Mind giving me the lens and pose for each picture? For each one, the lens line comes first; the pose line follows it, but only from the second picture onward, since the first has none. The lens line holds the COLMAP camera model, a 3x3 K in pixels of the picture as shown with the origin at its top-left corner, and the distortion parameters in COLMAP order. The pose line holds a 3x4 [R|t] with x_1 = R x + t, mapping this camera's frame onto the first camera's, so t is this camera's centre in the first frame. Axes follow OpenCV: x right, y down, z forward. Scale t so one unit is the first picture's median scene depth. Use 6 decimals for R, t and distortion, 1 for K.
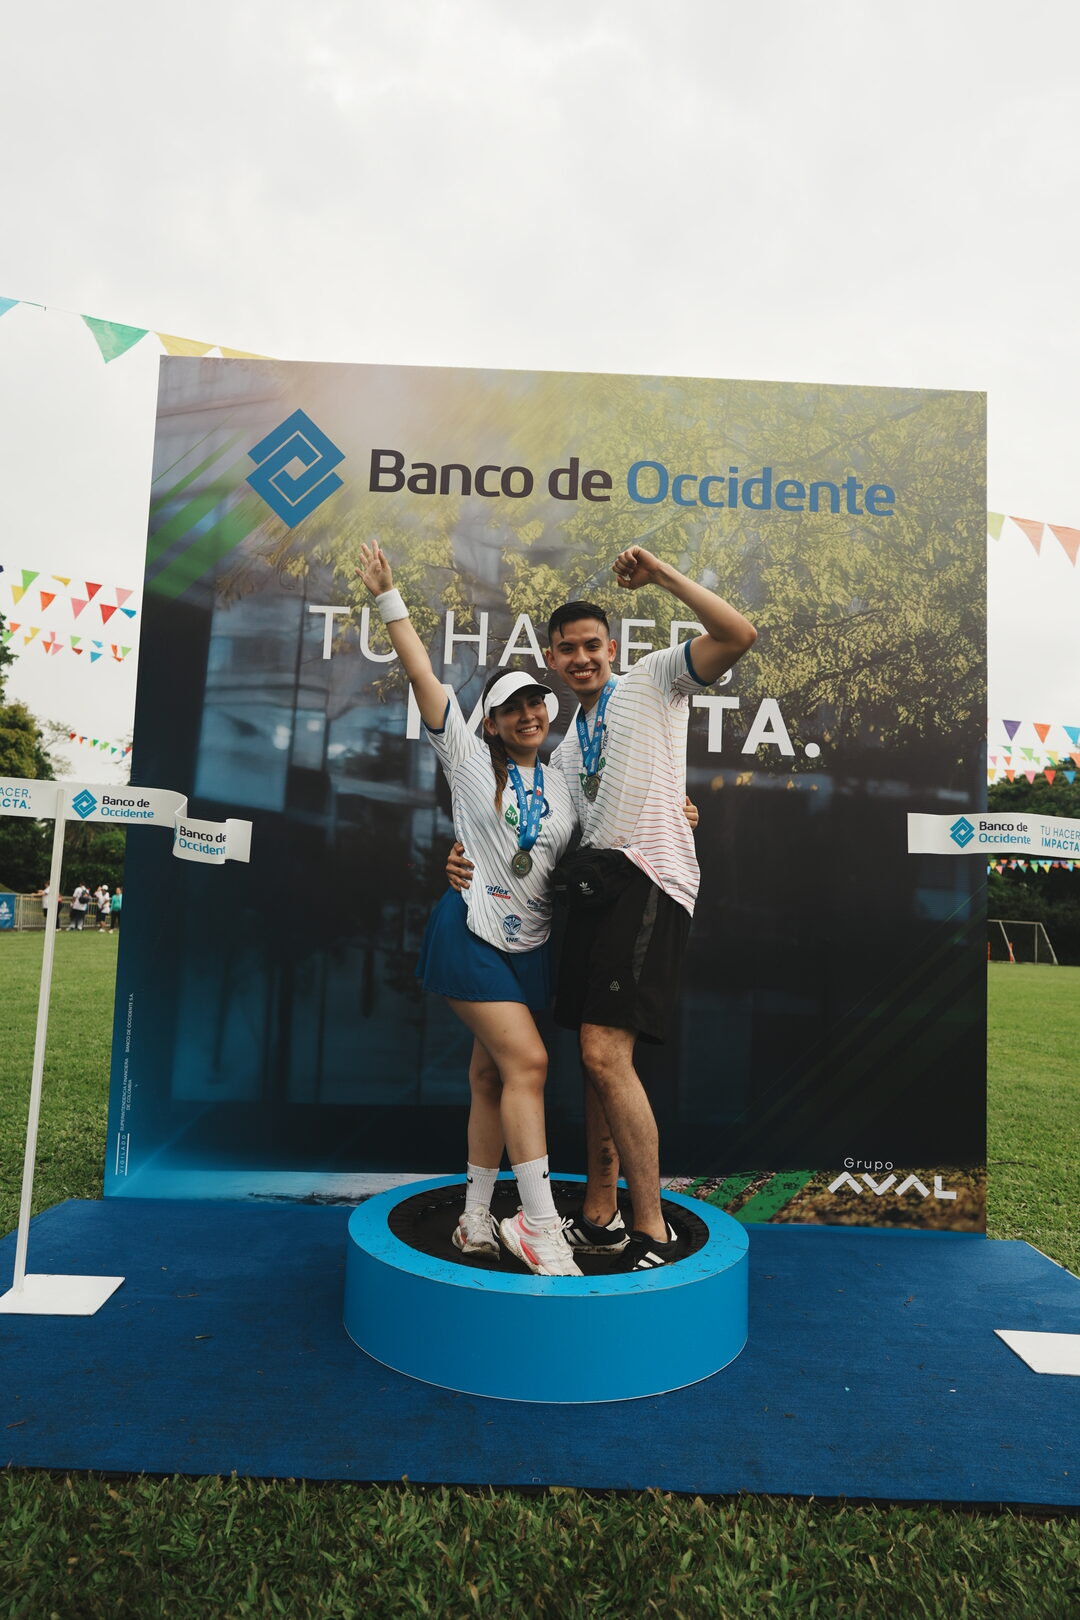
lens RADIAL K [[1075.7, 0, 540.2], [0, 1075.7, 804.1], [0, 0, 1]] dist [-0.040729, 0.055304]
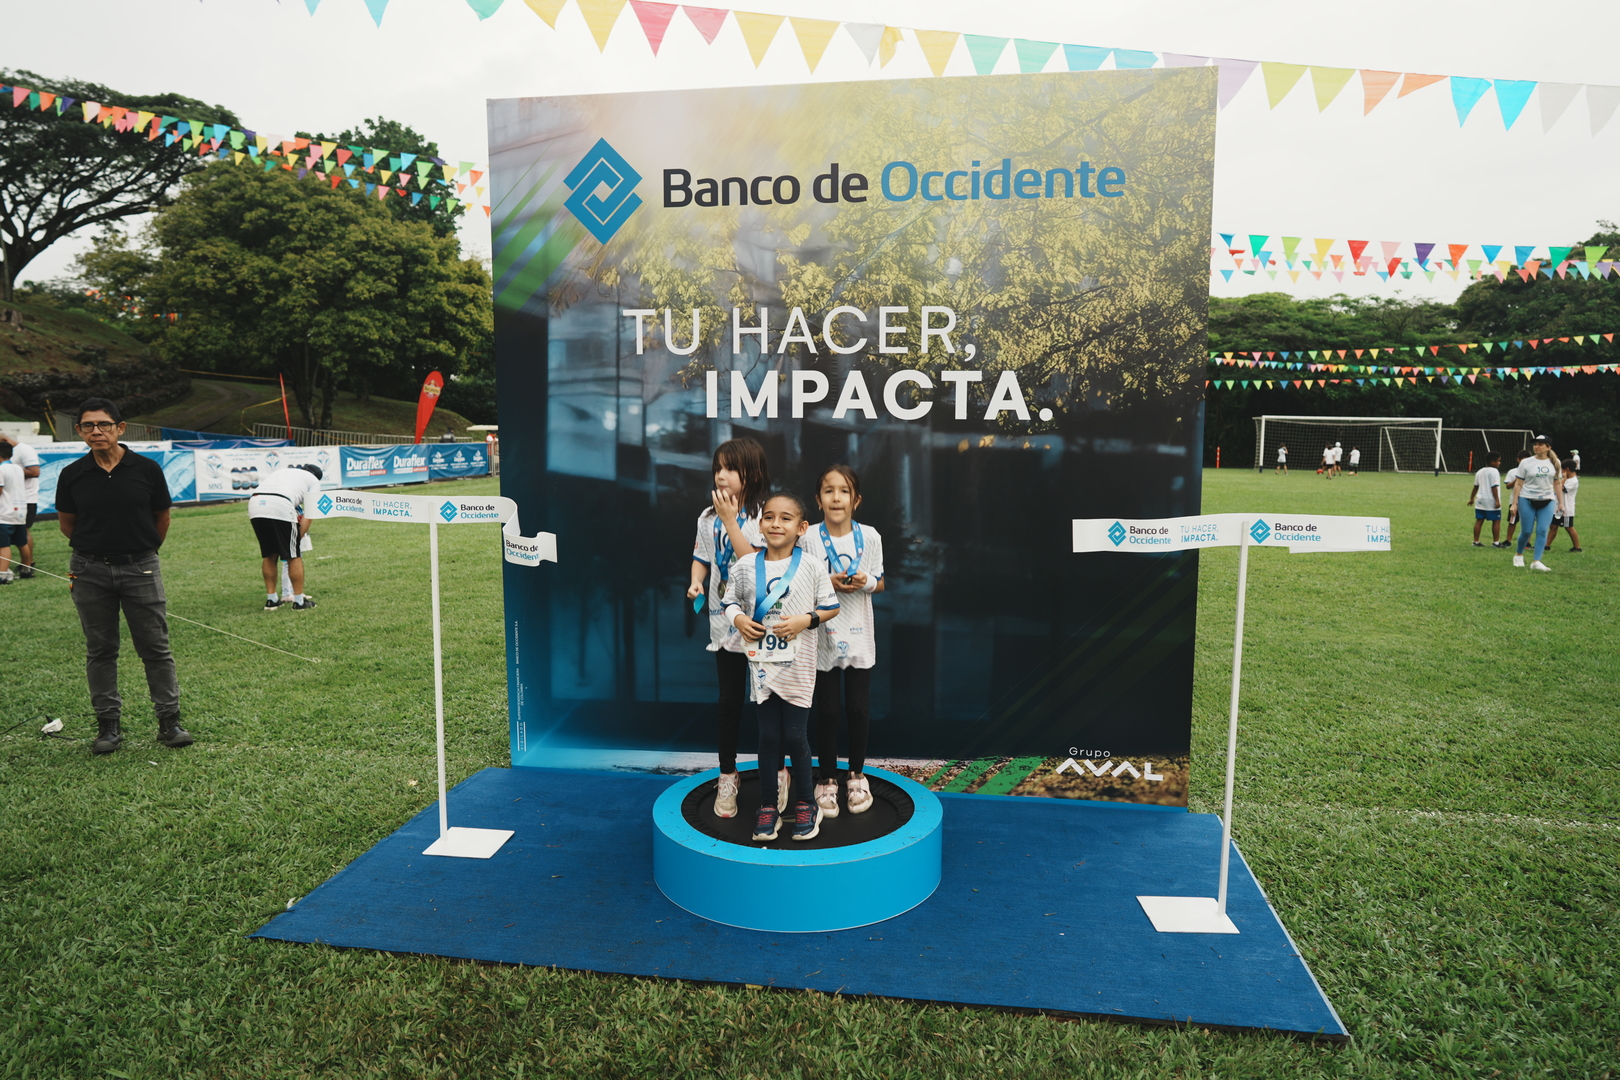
lens RADIAL K [[1075.7, 0, 811.0], [0, 1075.7, 541.6], [0, 0, 1]] dist [-0.040729, 0.055304]
pose [[0.984632, -0.015974, -0.173908, 0.201643], [0.051225, 0.978424, 0.200154, -0.160250], [0.166959, -0.205987, 0.964207, -0.190593]]
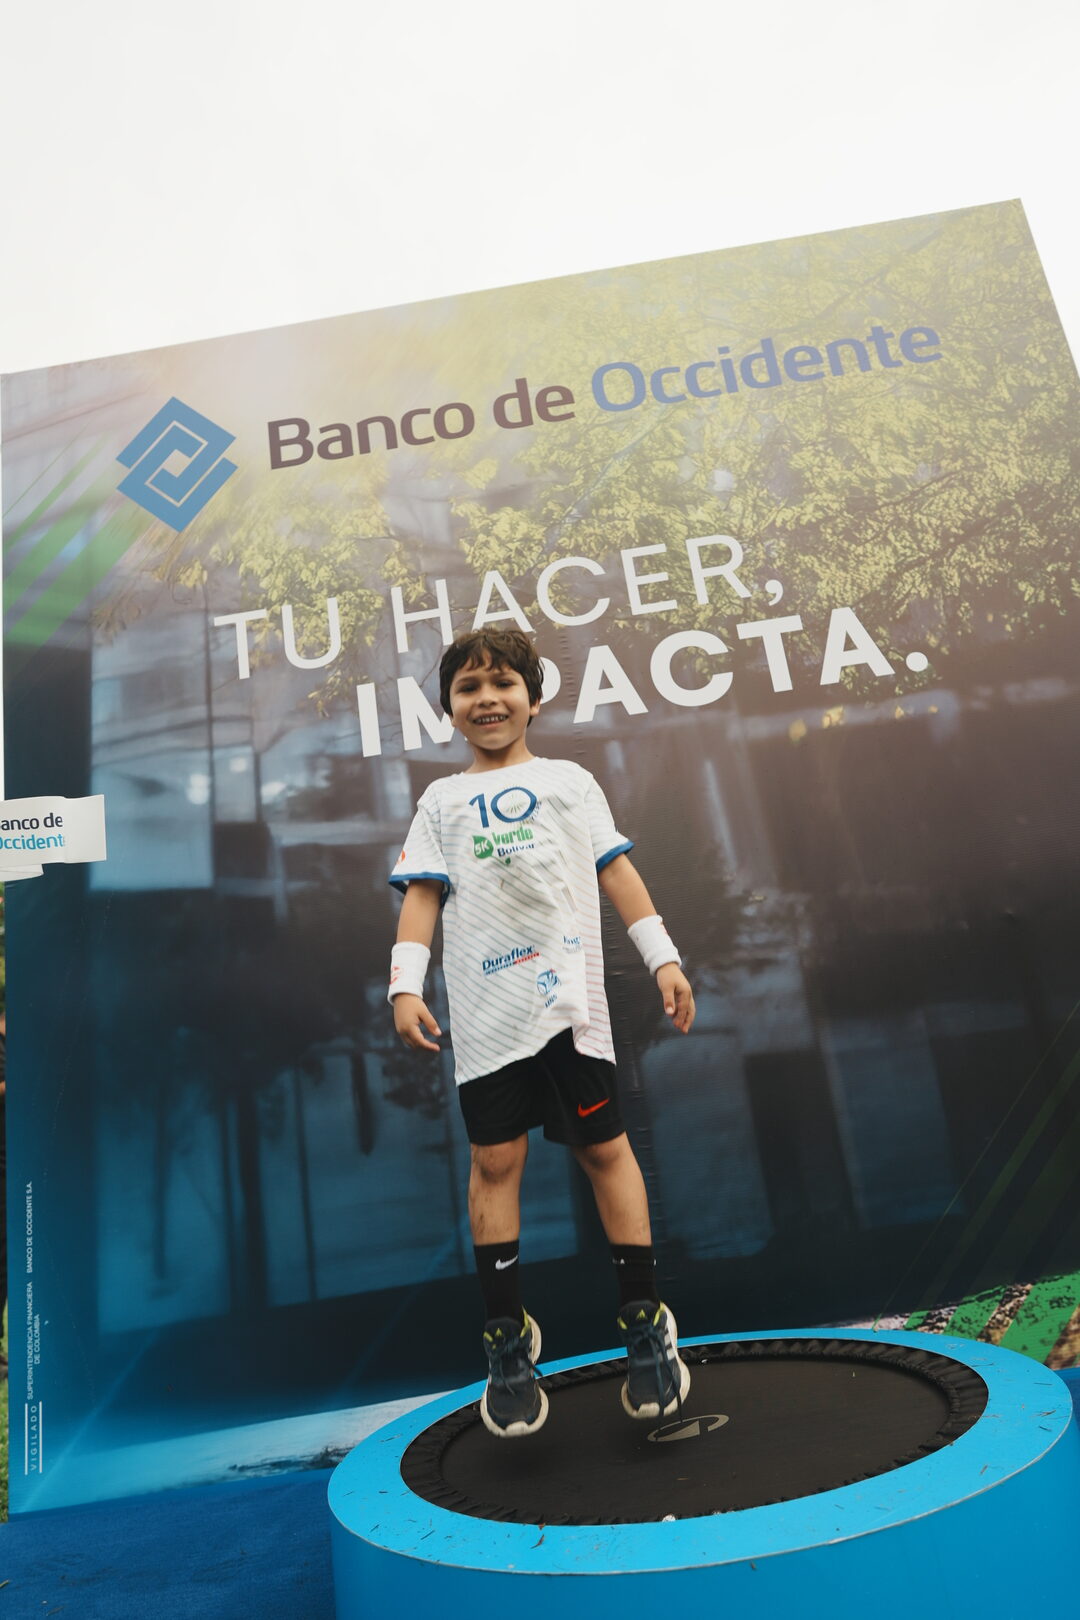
lens RADIAL K [[1075.7, 0, 539.2], [0, 1075.7, 807.1], [0, 0, 1]] dist [-0.040729, 0.055304]
pose [[0.980021, -0.196399, -0.031413, 0.008715], [0.186844, 0.963228, -0.193084, 0.134002], [0.068179, 0.183357, 0.980679, 0.294101]]
